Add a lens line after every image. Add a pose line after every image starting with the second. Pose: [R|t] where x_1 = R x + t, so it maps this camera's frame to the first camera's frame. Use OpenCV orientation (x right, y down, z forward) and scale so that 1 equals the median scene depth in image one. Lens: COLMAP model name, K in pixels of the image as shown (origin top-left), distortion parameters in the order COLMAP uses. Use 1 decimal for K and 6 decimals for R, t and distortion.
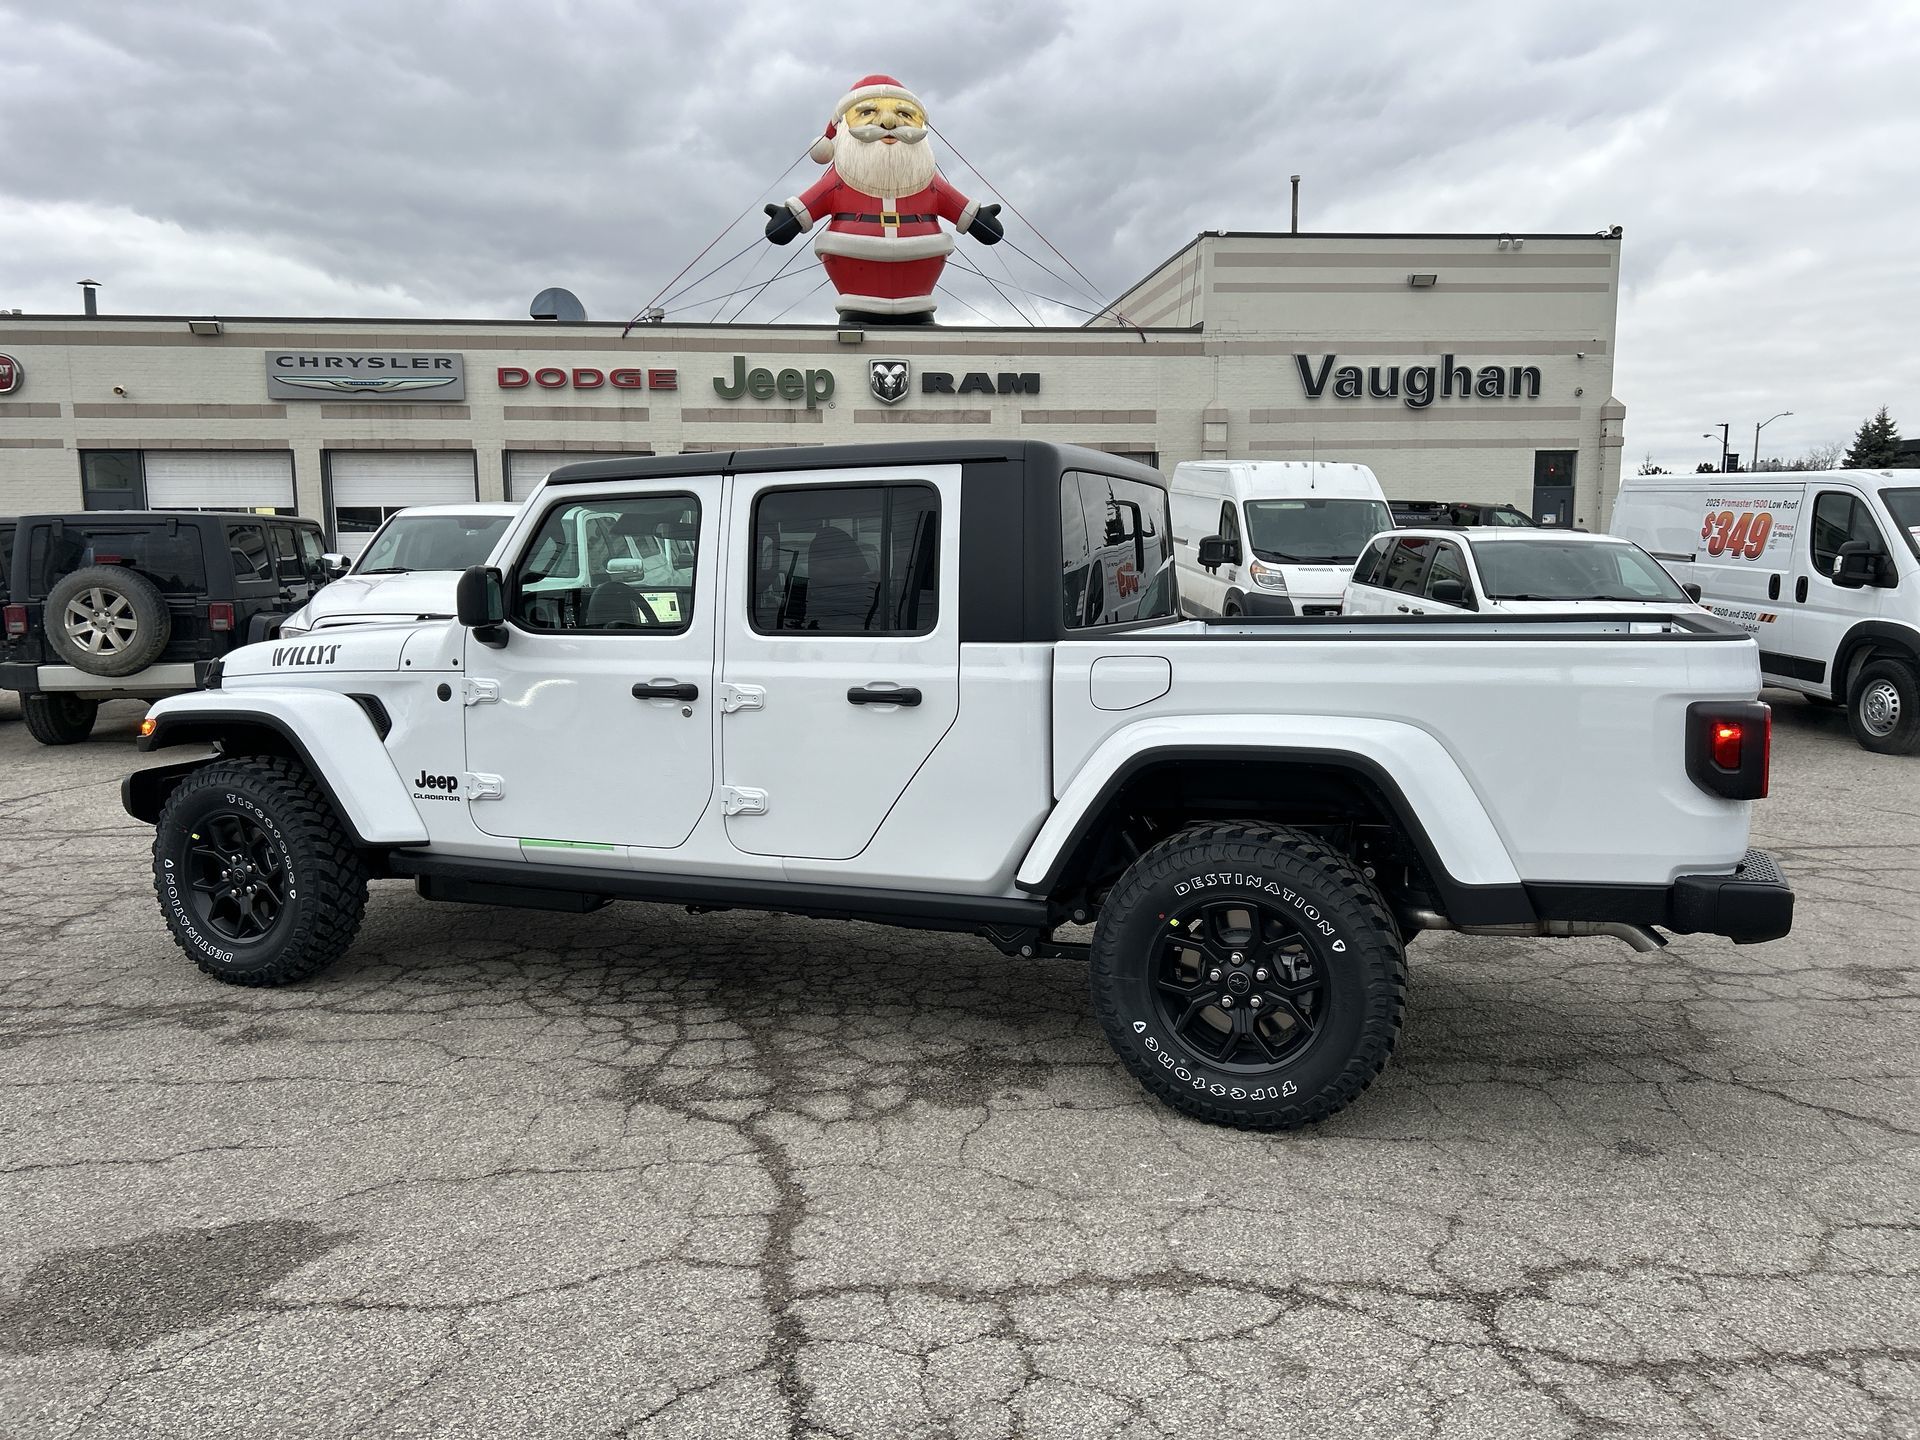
lens RADIAL K [[1403.0, 0, 956.3], [0, 1403.0, 738.3], [0, 0, 1]] dist [0.072458, -0.082247]
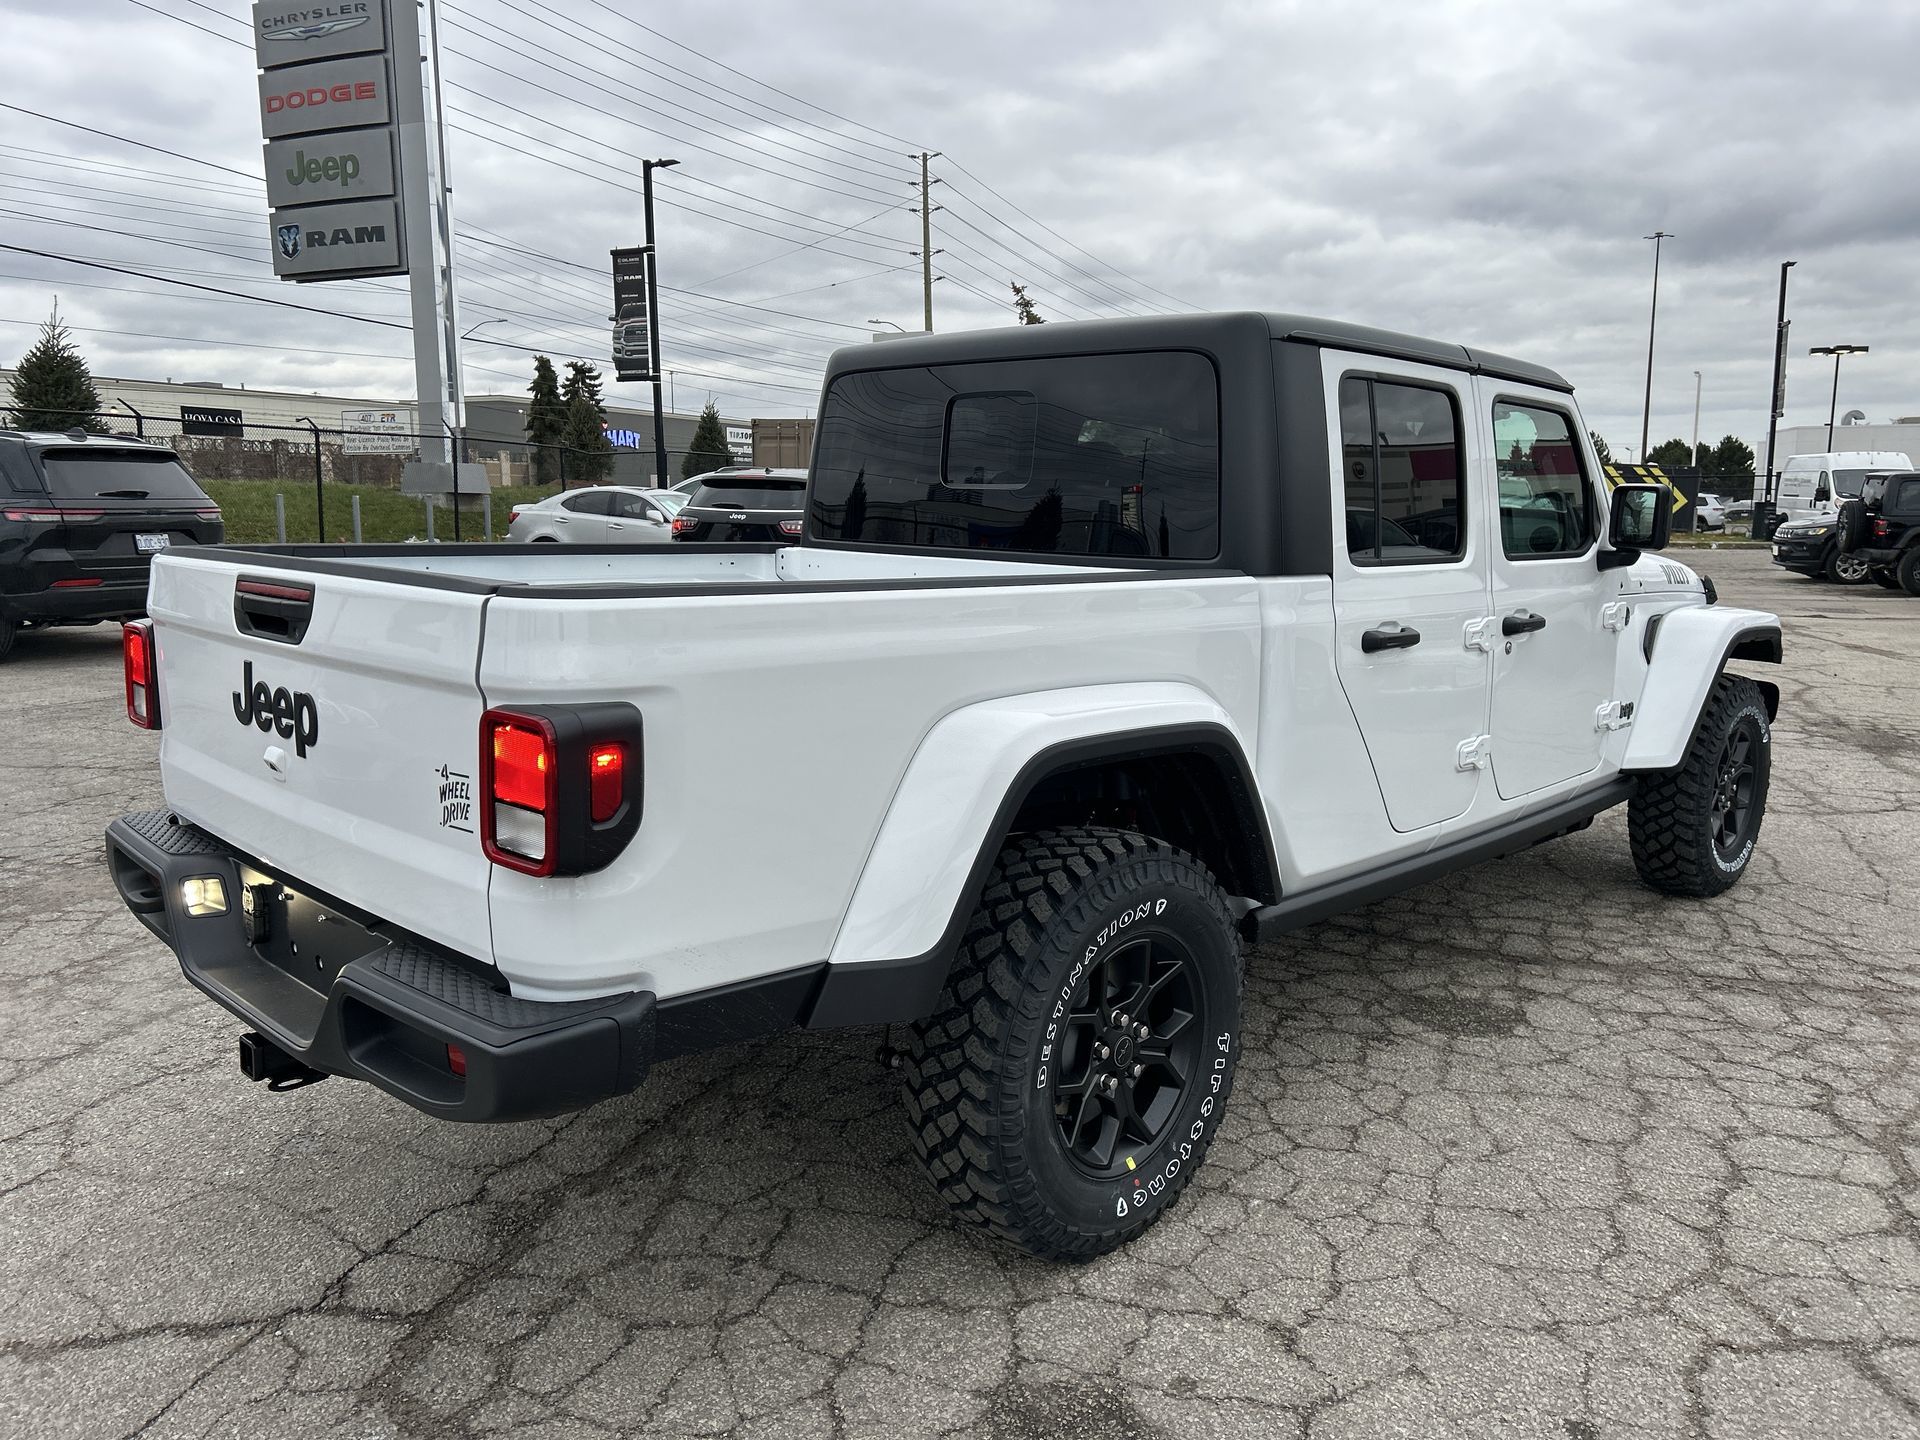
lens RADIAL K [[1444.7, 0, 960.0], [0, 1444.7, 720.0], [0, 0, 1]] dist [0.060743, -0.062894]
pose [[-0.387412, 0.147082, -0.910098, 0.785420], [-0.121187, 0.970500, 0.208431, -0.141559], [0.913907, 0.191040, -0.358159, 1.174628]]
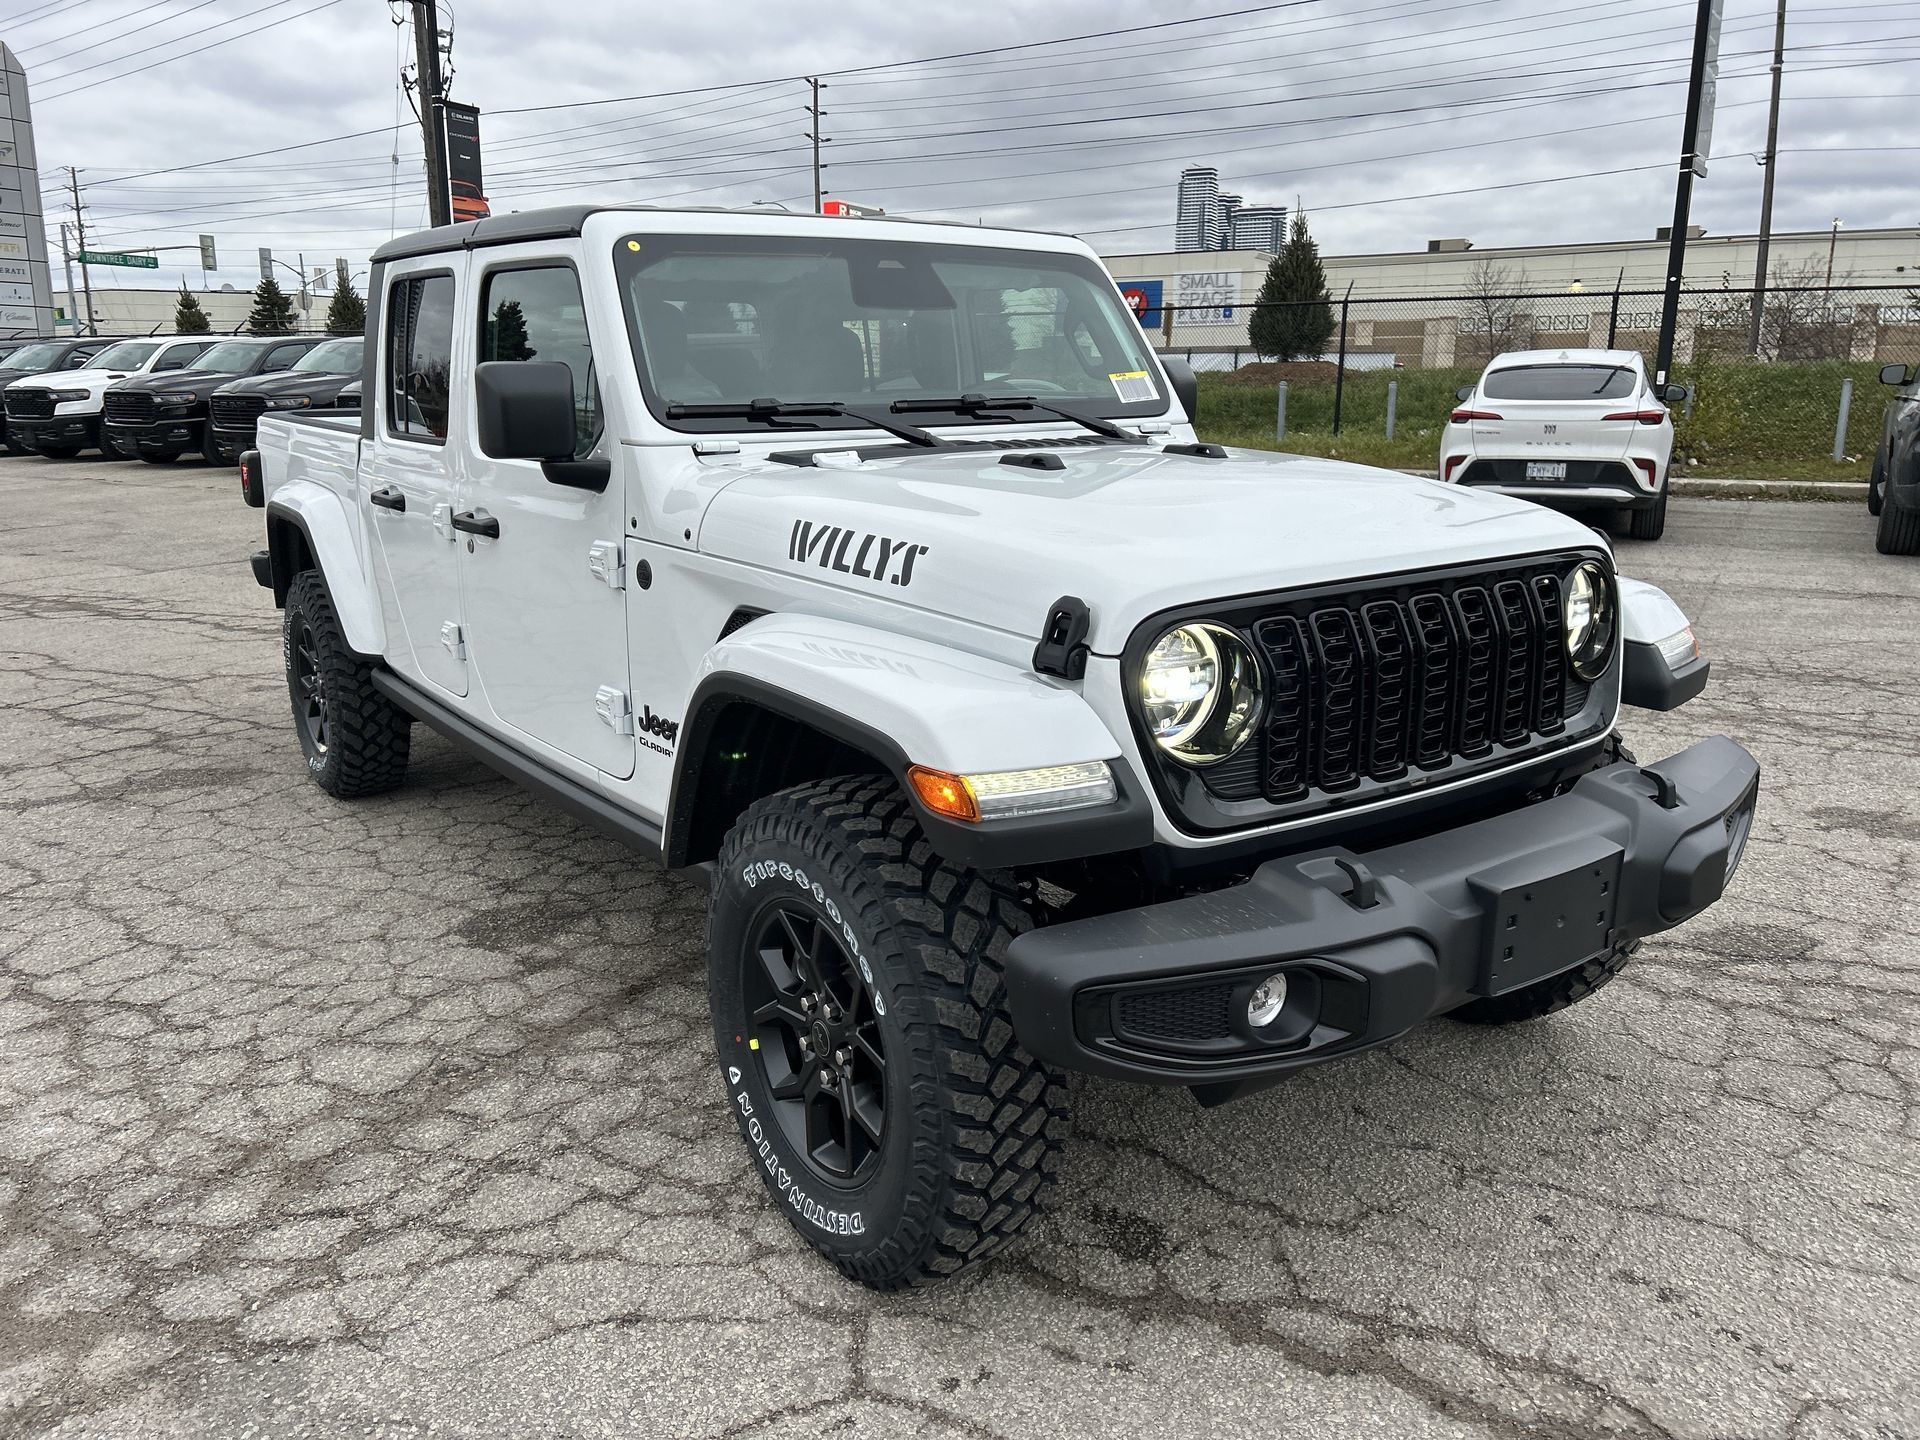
lens RADIAL K [[1437.7, 0, 937.4], [0, 1437.7, 724.3], [0, 0, 1]] dist [0.067259, -0.072003]
pose [[-0.833229, -0.119477, 0.539865, -0.640005], [0.079906, 0.940107, 0.331381, -0.190548], [-0.547124, 0.319255, -0.773778, 1.619427]]
